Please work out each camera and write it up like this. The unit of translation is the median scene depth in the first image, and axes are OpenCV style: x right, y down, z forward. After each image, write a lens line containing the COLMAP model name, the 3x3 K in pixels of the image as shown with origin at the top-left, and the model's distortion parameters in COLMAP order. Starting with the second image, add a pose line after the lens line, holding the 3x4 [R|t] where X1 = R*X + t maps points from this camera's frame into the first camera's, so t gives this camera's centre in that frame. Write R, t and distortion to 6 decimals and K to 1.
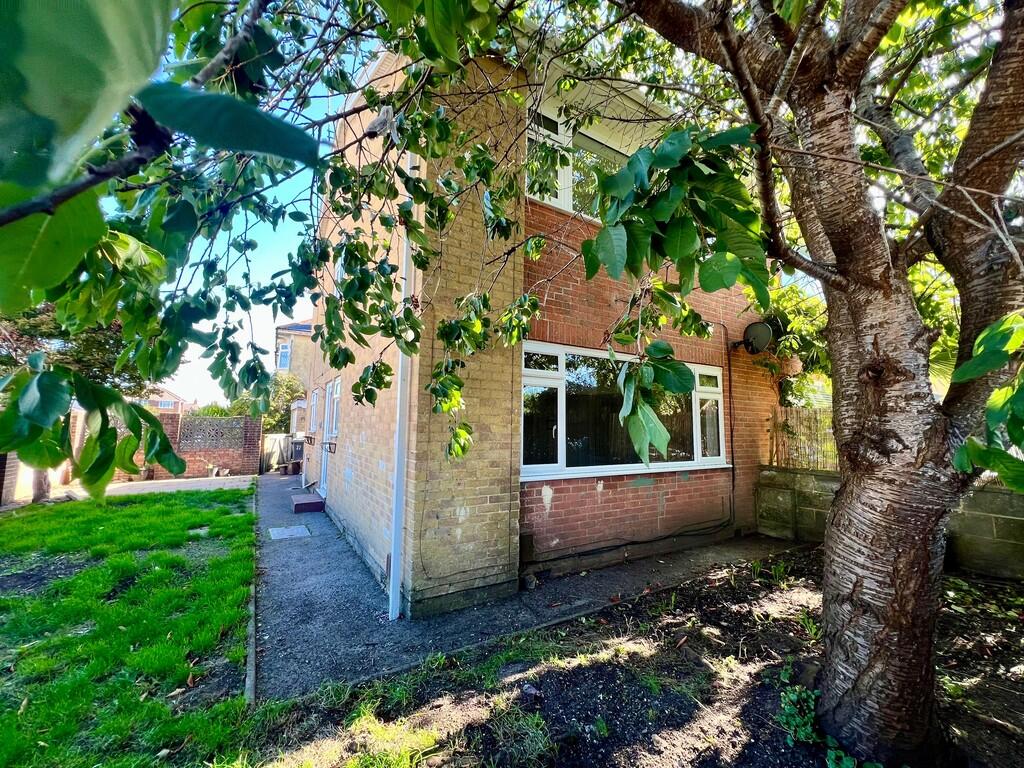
lens RADIAL K [[409.9, 0, 507.8], [0, 409.9, 375.9], [0, 0, 1]] dist [0.002404, 0.000667]
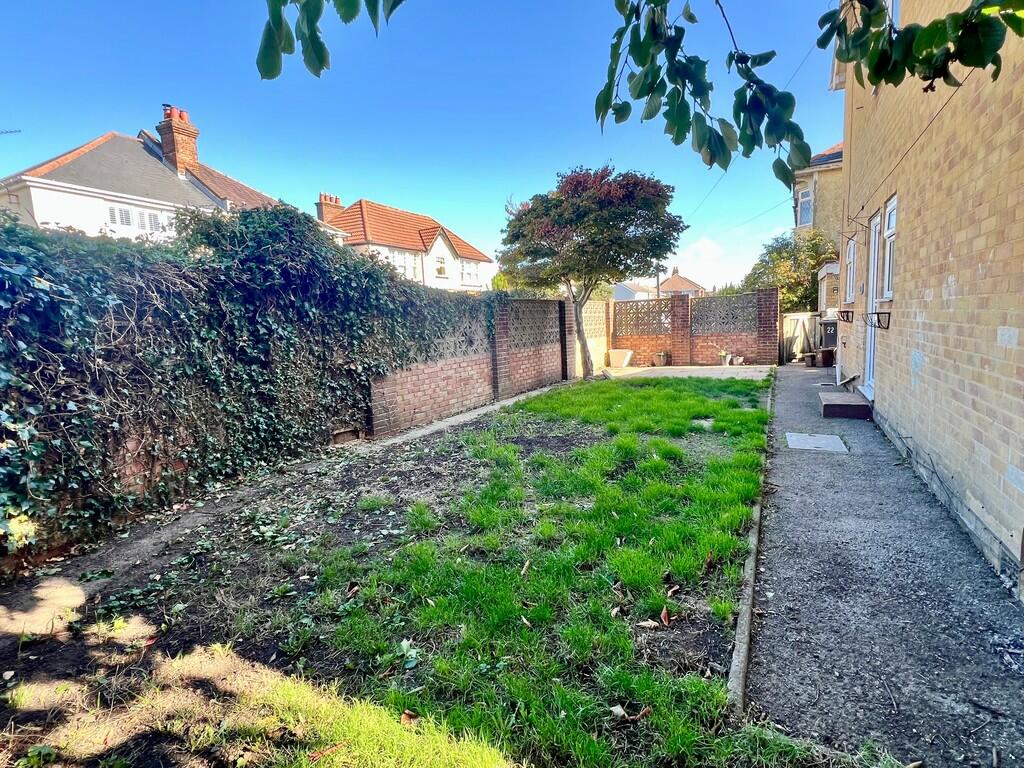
lens RADIAL K [[521.6, 0, 503.8], [0, 521.6, 380.7], [0, 0, 1]] dist [-0.000862, 0.000093]
pose [[0.515065, 0.067213, -0.854512, -0.078783], [0.152157, 0.973918, 0.168319, 0.068657], [0.843538, -0.216715, 0.491404, 0.193889]]
